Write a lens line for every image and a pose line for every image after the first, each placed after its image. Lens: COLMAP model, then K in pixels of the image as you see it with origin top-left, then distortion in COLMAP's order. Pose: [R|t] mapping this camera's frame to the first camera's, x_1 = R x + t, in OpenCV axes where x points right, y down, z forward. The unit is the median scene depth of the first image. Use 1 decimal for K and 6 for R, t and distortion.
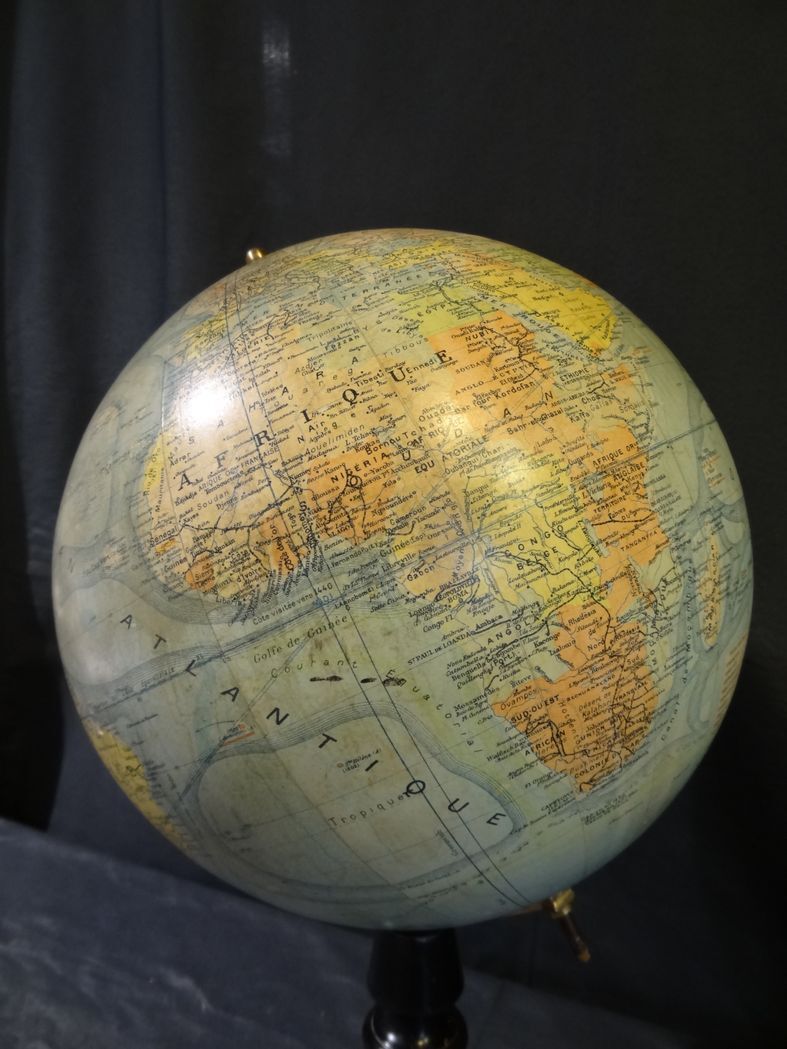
lens RADIAL K [[739.3, 0, 392.4], [0, 739.3, 515.5], [0, 0, 1]] dist [-0.021695, 0.007427]
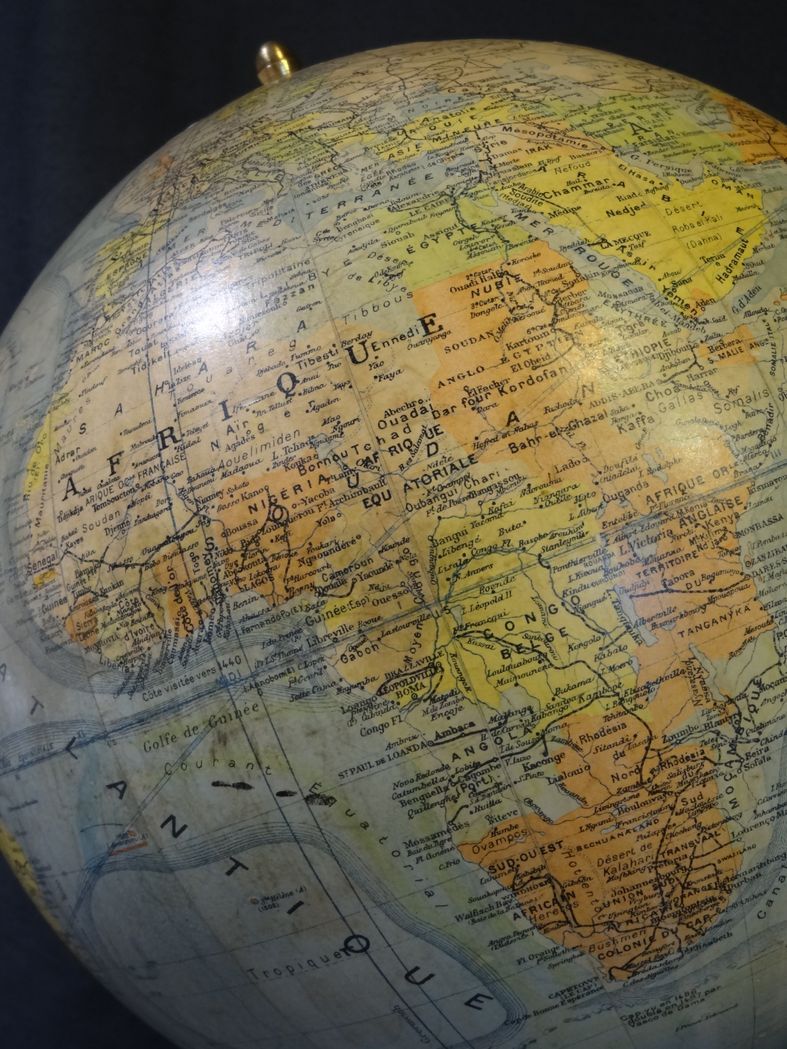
lens RADIAL K [[1495.0, 0, 392.1], [0, 1495.0, 504.4], [0, 0, 1]] dist [-0.083059, 0.000000]
pose [[0.970942, 0.059123, -0.231898, 0.363822], [-0.034914, 0.993630, 0.107143, -0.201583], [0.236756, -0.095933, 0.966821, -0.324960]]
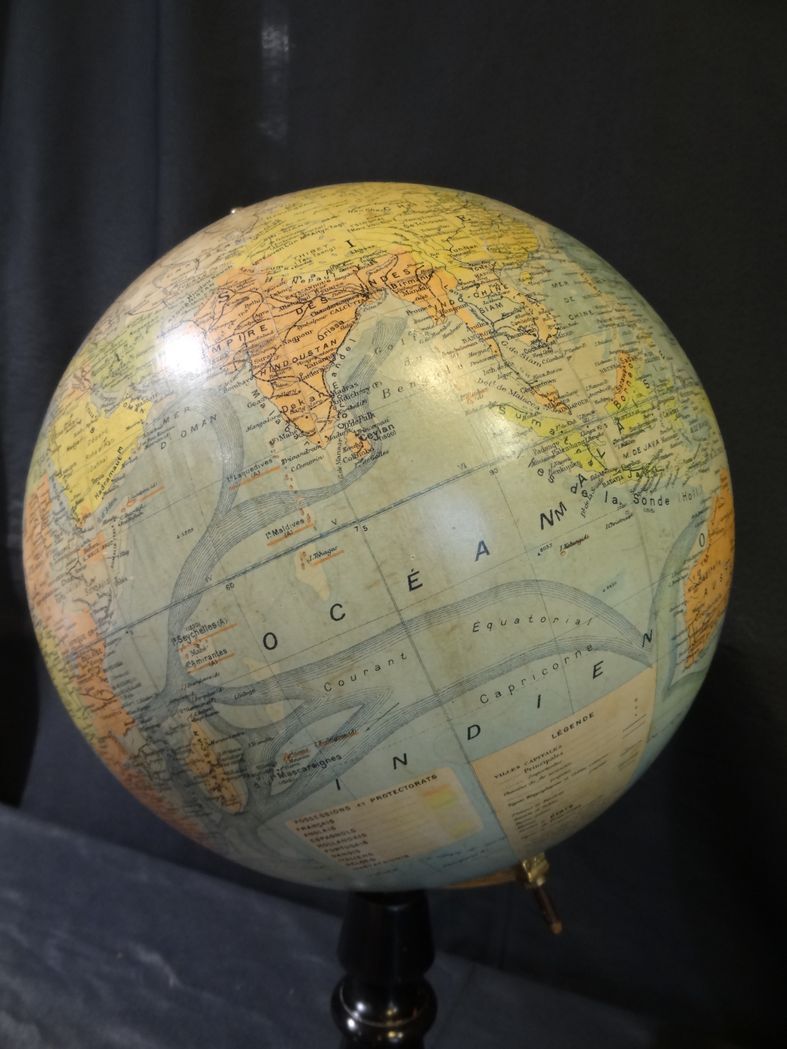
lens RADIAL K [[739.3, 0, 392.4], [0, 739.3, 522.7], [0, 0, 1]] dist [-0.021695, 0.007427]
pose [[0.461916, 0.213669, -0.860802, 1.422722], [0.288293, 0.881673, 0.373551, -0.509262], [0.838762, -0.420712, 0.345659, 1.114118]]
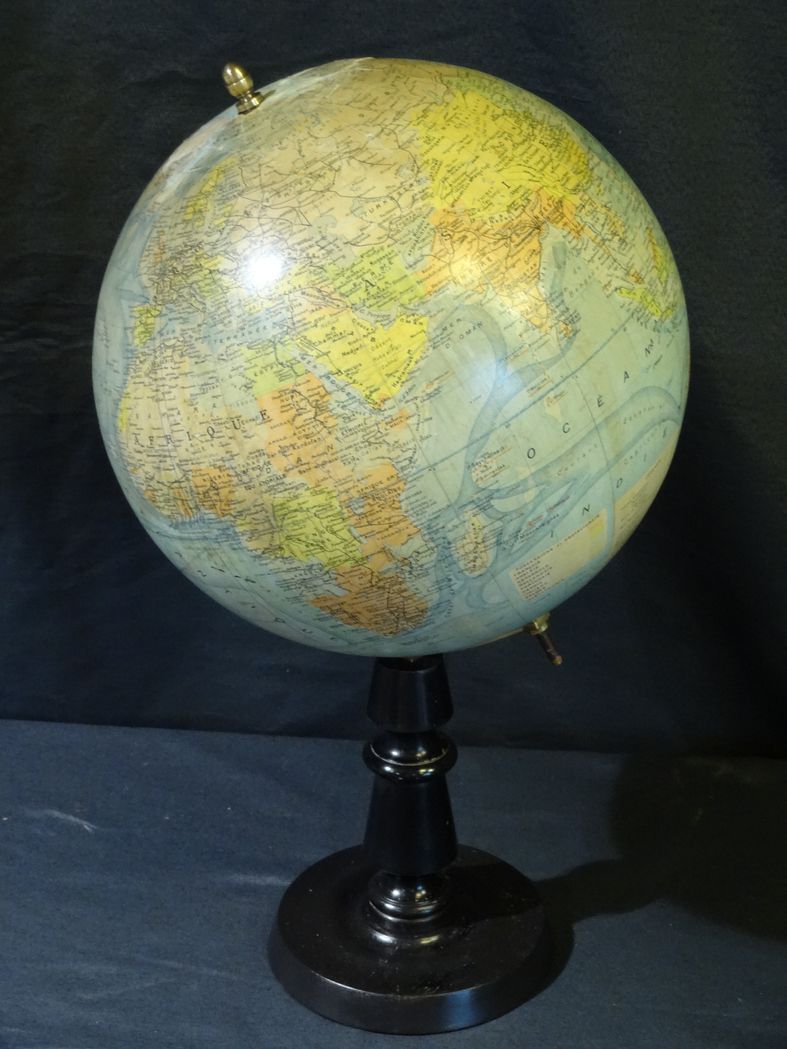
lens RADIAL K [[2205.2, 0, 393.1], [0, 2205.2, 522.4], [0, 0, 1]] dist [-0.074235, 0.000000]
pose [[0.891077, 0.218413, -0.397840, 2.199690], [0.115274, 0.738923, 0.663855, -3.091048], [0.438968, -0.637407, 0.633261, -1.929490]]
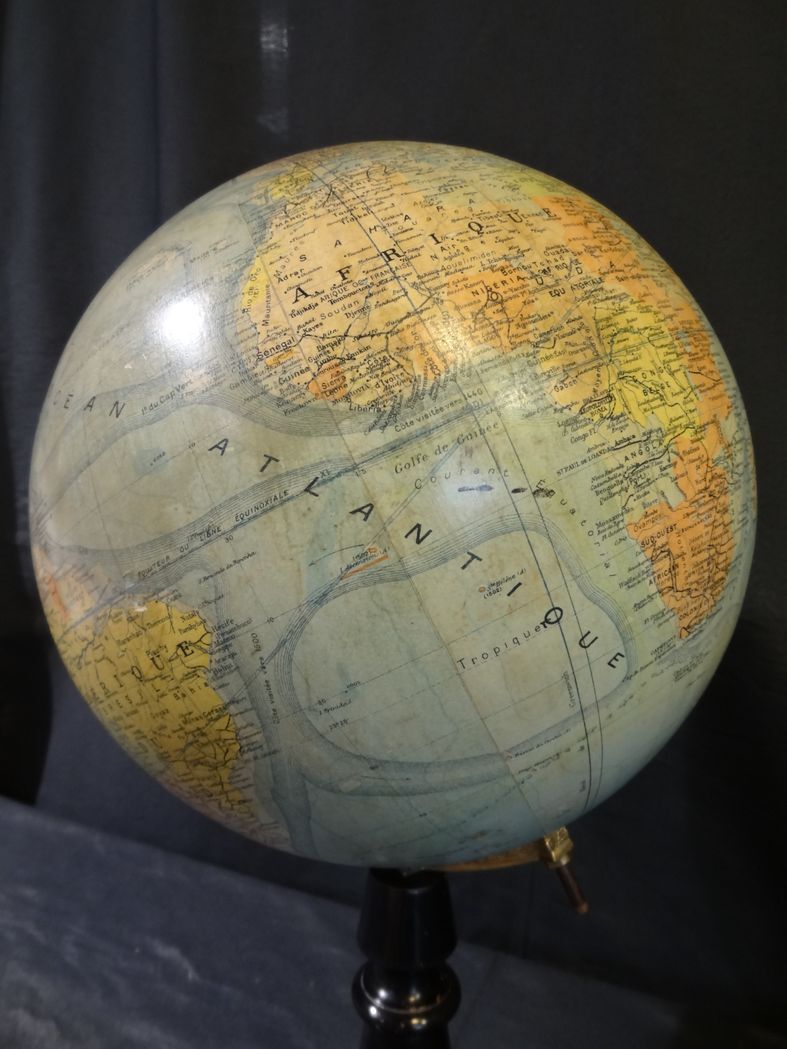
lens RADIAL K [[739.3, 0, 388.6], [0, 739.3, 516.8], [0, 0, 1]] dist [-0.021695, 0.007427]
pose [[0.958688, 0.040843, 0.281511, -0.436189], [0.001953, 0.988670, -0.150090, 0.377771], [-0.284452, 0.144439, 0.947747, 0.138919]]
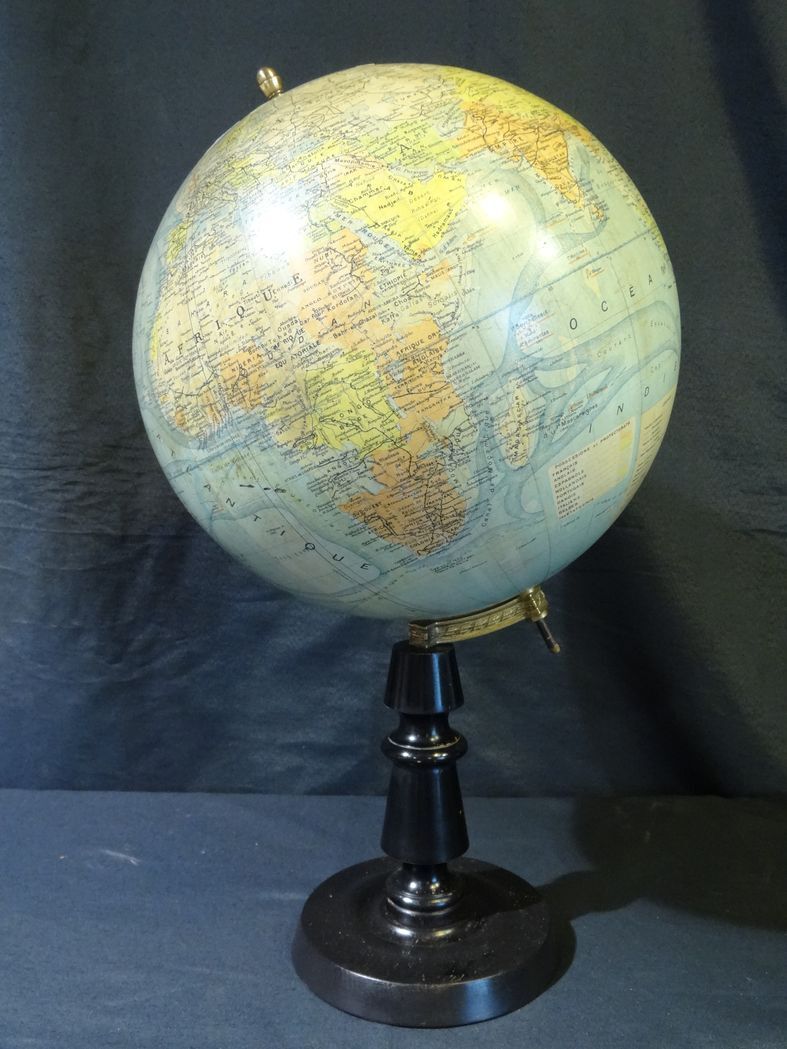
lens RADIAL K [[993.7, 0, 392.8], [0, 993.7, 527.3], [0, 0, 1]] dist [-0.016252, 0.000000]
pose [[0.917405, 0.078092, -0.390217, 1.059396], [0.102089, 0.901560, 0.420437, -0.586650], [0.384637, -0.425548, 0.819124, -0.740094]]
